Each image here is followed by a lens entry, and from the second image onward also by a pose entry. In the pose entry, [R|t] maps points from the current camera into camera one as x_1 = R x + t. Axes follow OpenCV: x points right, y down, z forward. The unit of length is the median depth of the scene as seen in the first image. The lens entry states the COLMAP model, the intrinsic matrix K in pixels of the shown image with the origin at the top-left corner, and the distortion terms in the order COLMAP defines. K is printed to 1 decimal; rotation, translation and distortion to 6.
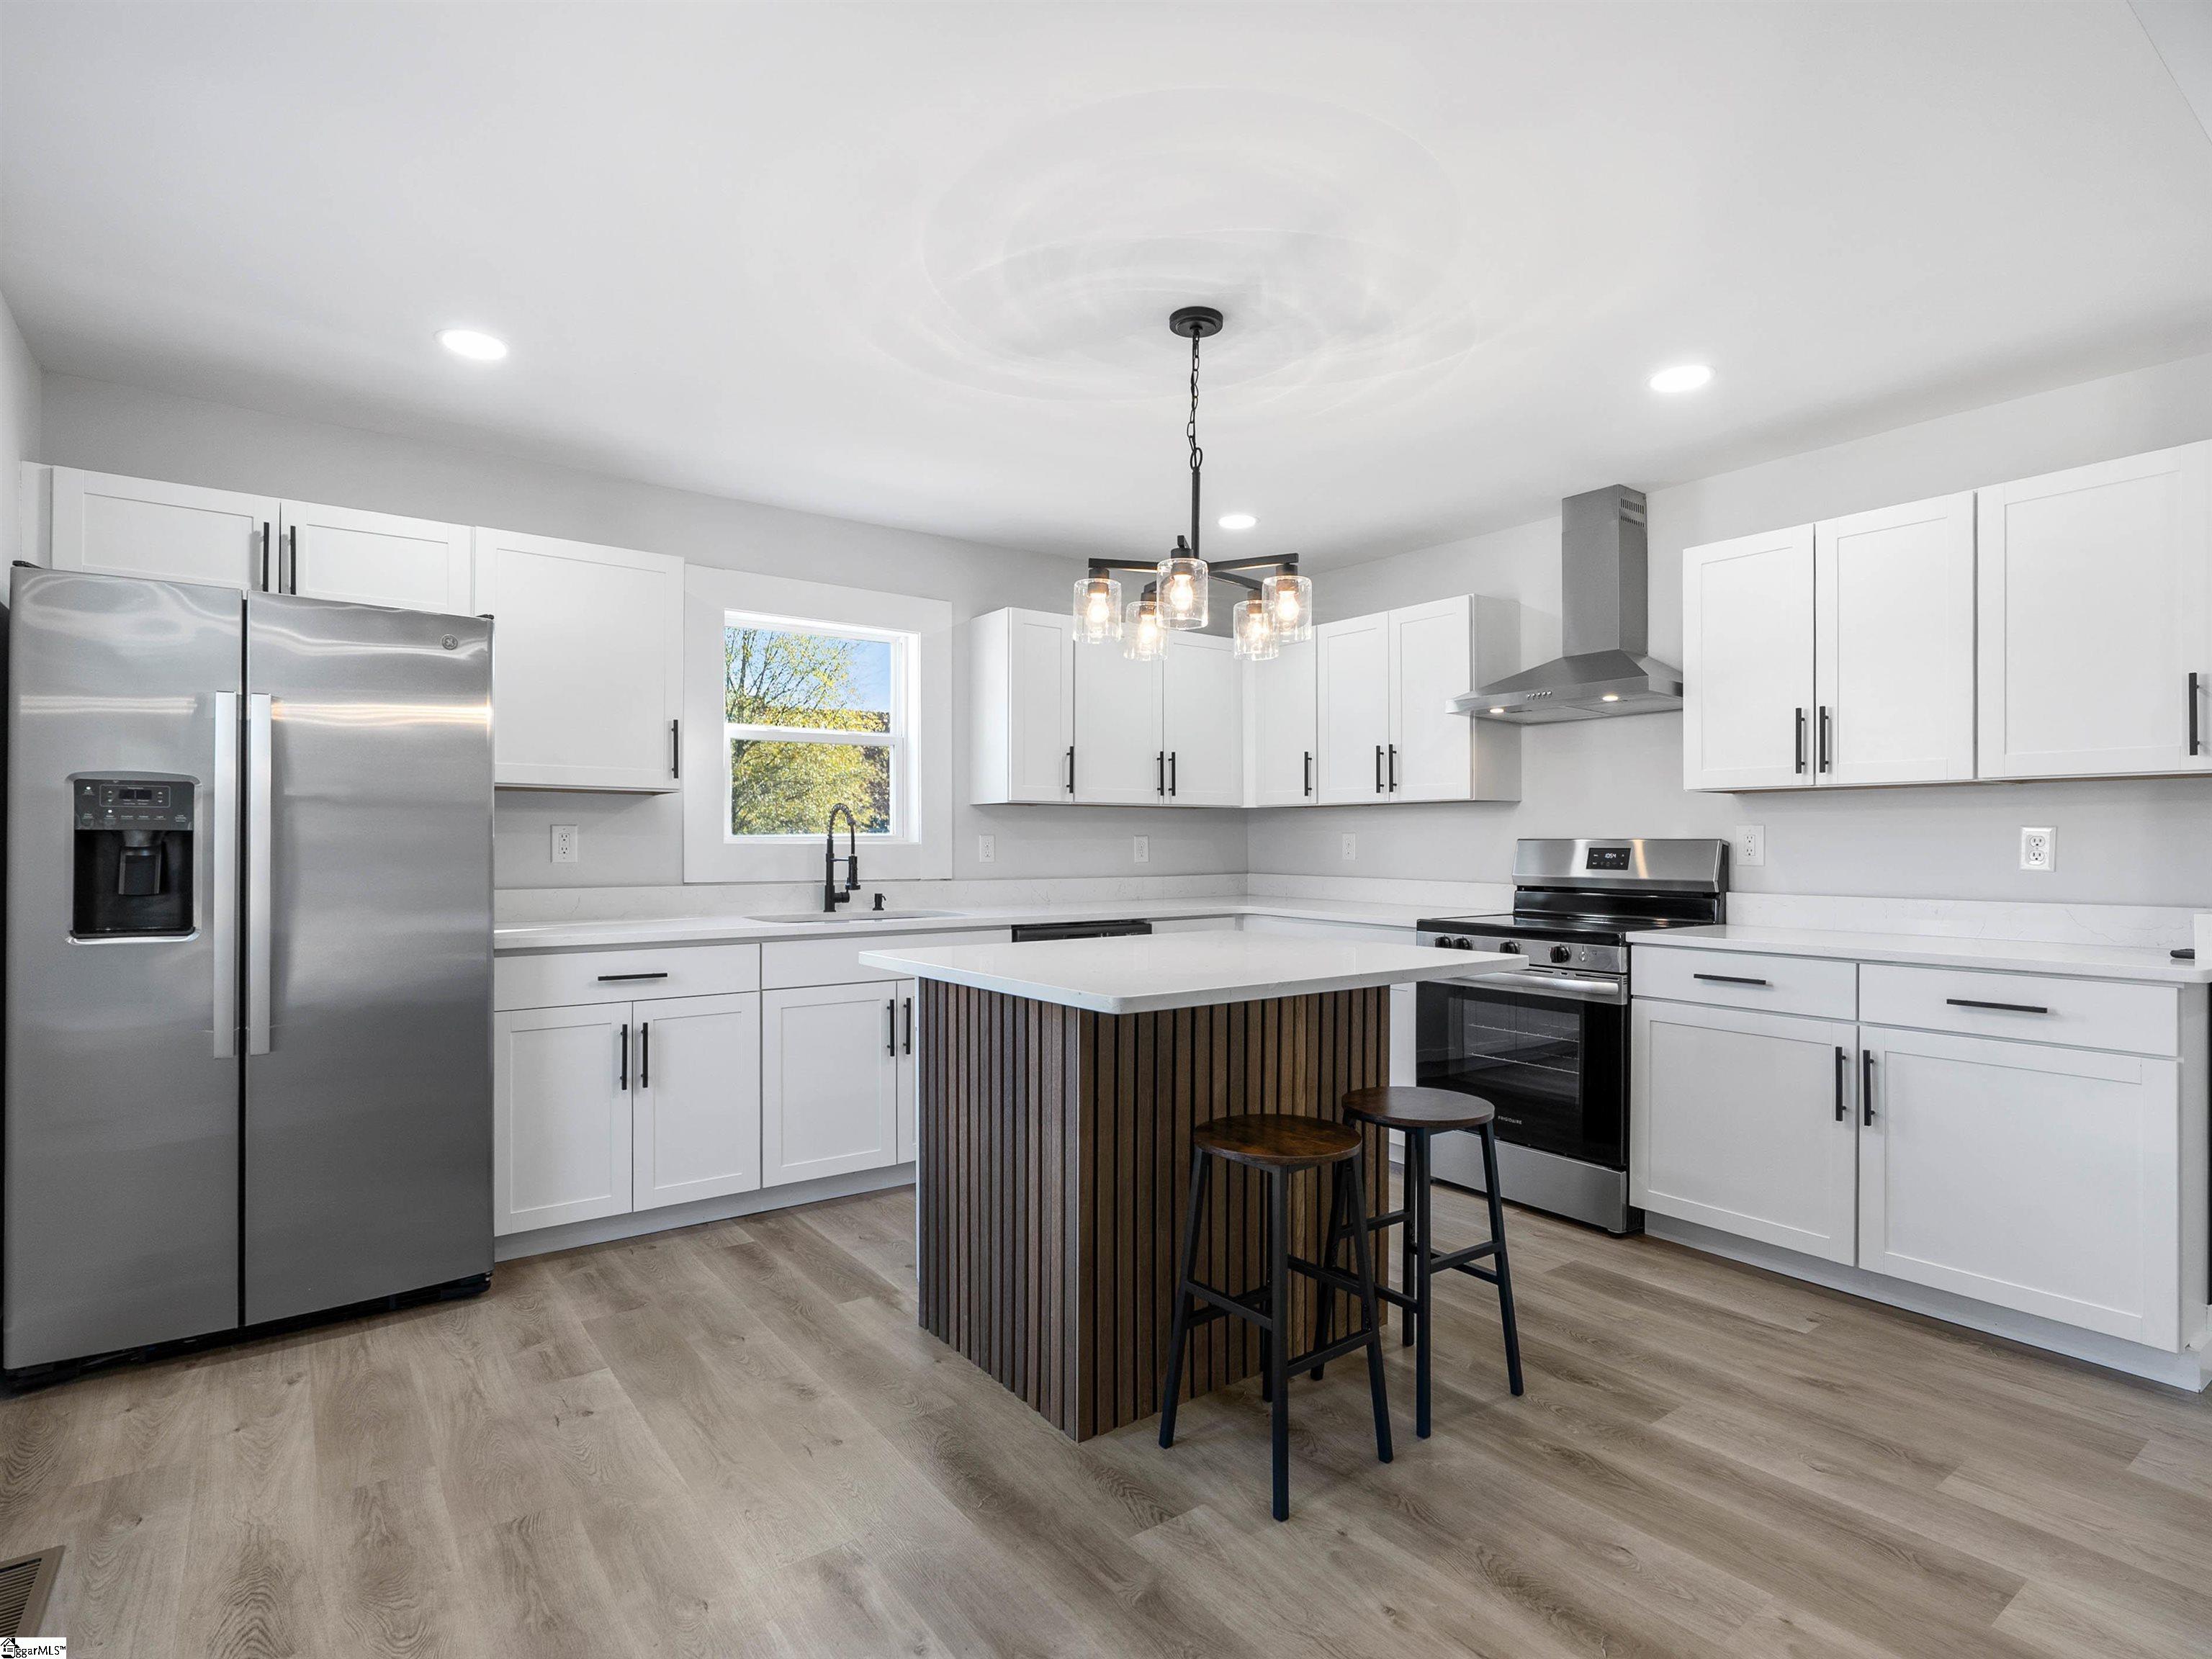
lens RADIAL K [[1125.4, 0, 1108.9], [0, 1125.4, 839.3], [0, 0, 1]] dist [-0.017706, 0.007979]
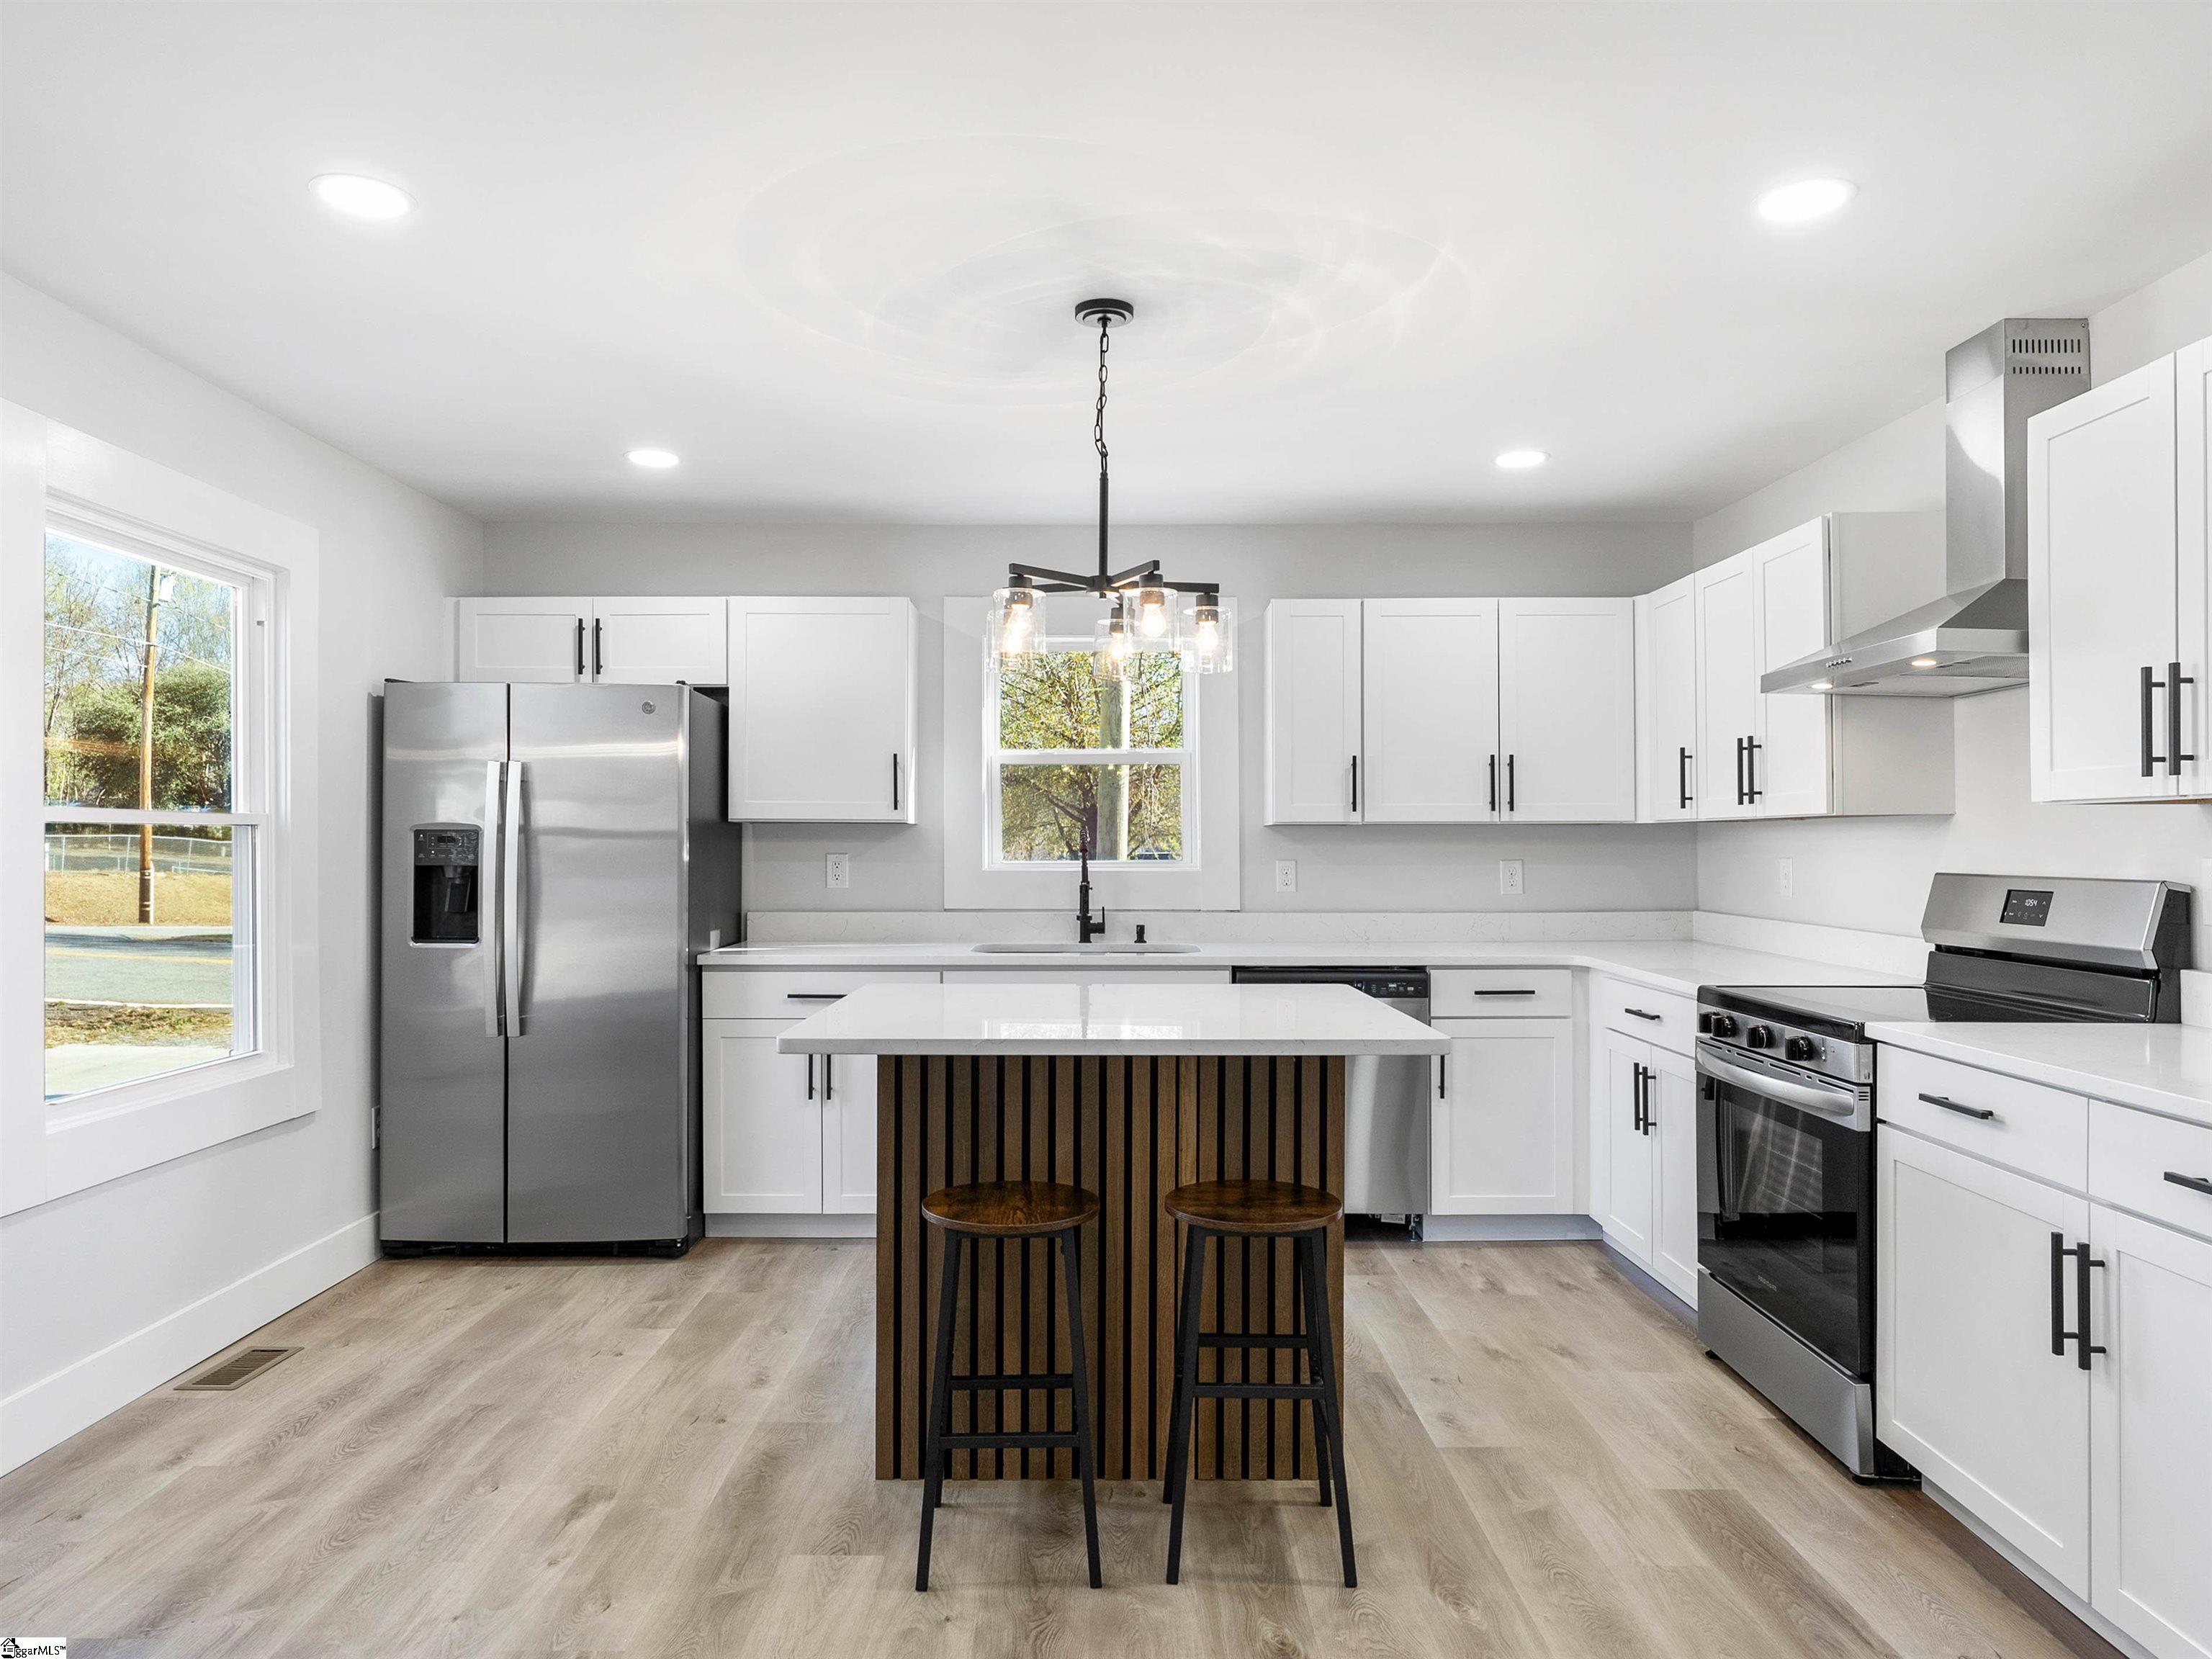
lens RADIAL K [[1404.6, 0, 1095.8], [0, 1404.6, 835.4], [0, 0, 1]] dist [-0.004476, -0.005022]
pose [[0.803112, -0.006041, -0.595798, 0.500115], [0.002829, 0.999976, -0.006326, -0.019915], [0.595822, 0.003395, 0.803110, 0.054643]]
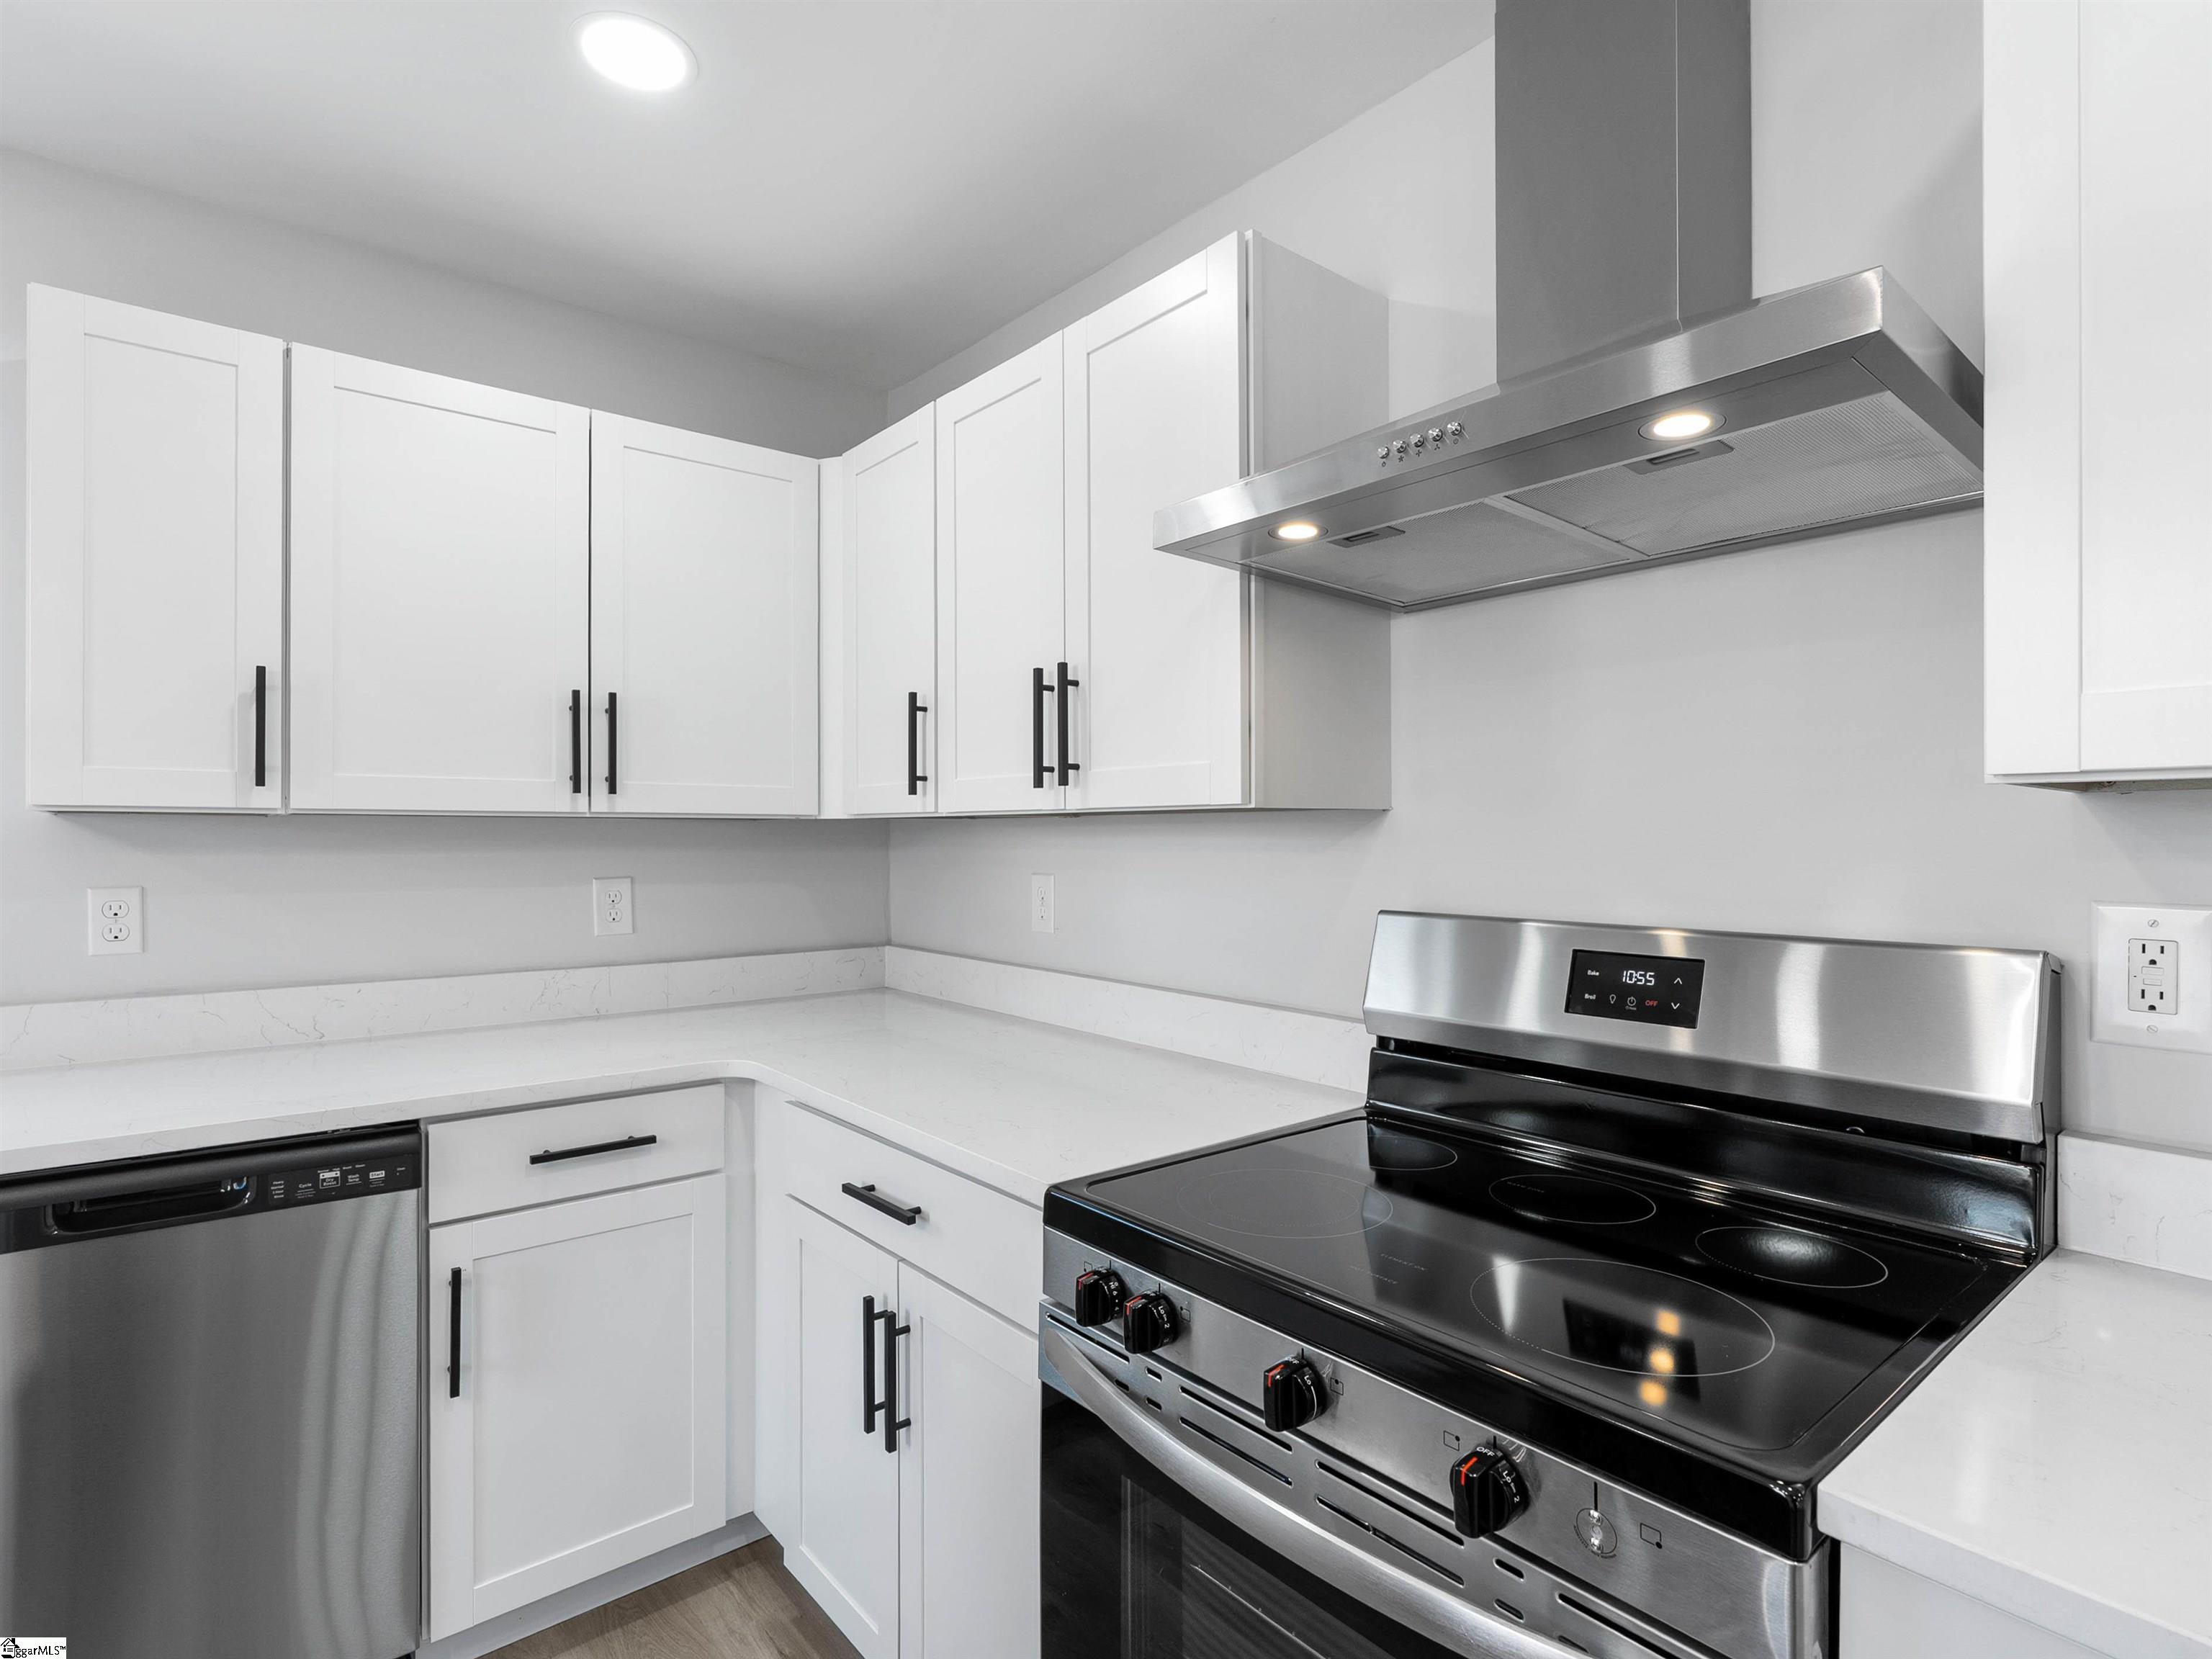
lens RADIAL K [[1125.4, 0, 1111.4], [0, 1125.4, 834.5], [0, 0, 1]] dist [-0.017706, 0.007979]
pose [[0.997958, 0.001816, 0.063845, 0.272733], [-0.001715, 0.999997, -0.001647, -0.027510], [-0.063848, 0.001534, 0.997958, 0.684808]]
